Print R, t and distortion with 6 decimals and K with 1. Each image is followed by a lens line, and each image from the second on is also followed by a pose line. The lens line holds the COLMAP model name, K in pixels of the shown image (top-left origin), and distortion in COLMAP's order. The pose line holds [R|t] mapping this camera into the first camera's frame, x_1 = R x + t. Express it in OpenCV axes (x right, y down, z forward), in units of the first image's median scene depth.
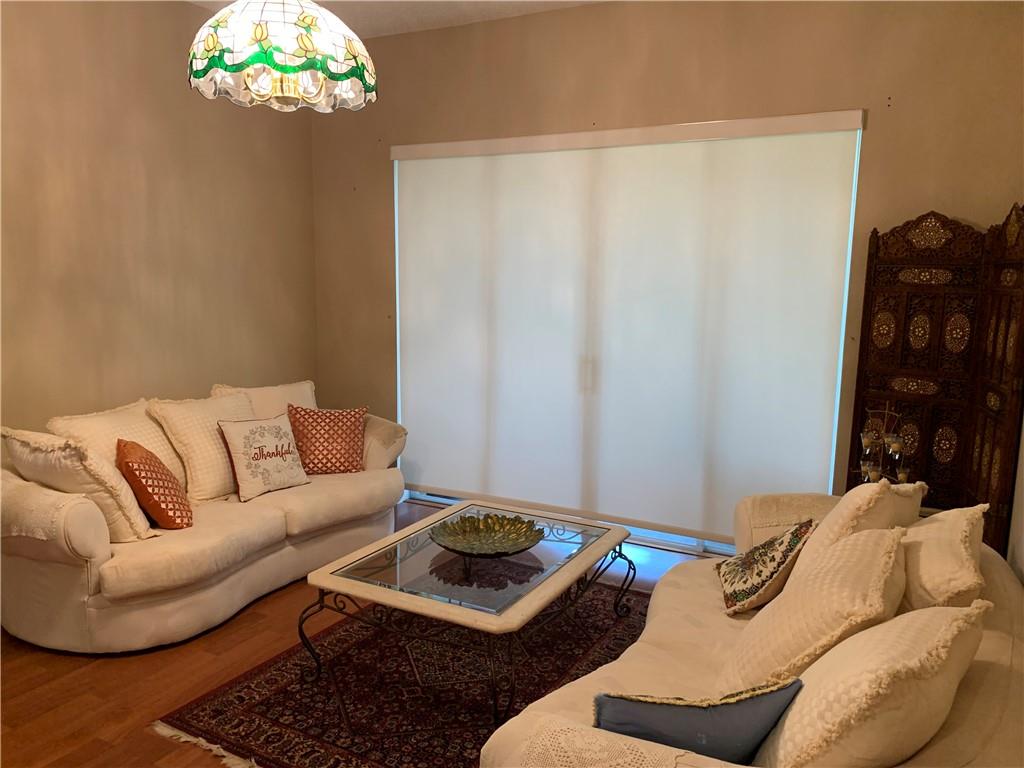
lens RADIAL K [[780.5, 0, 506.6], [0, 780.5, 382.7], [0, 0, 1]] dist [0.000626, 0.002665]
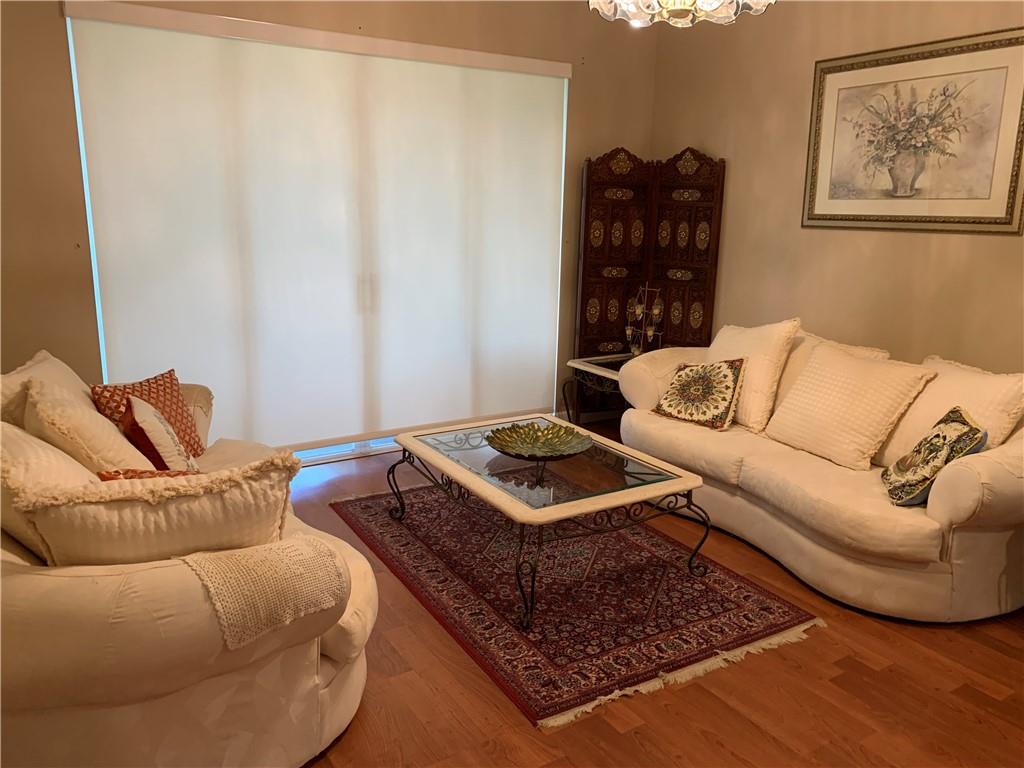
lens RADIAL K [[780.5, 0, 506.6], [0, 780.5, 383.7], [0, 0, 1]] dist [0.000626, 0.002665]
pose [[0.502783, -0.194757, 0.842187, -0.828836], [0.112127, 0.980751, 0.159861, -0.047322], [-0.857110, 0.014057, 0.514942, 0.444303]]
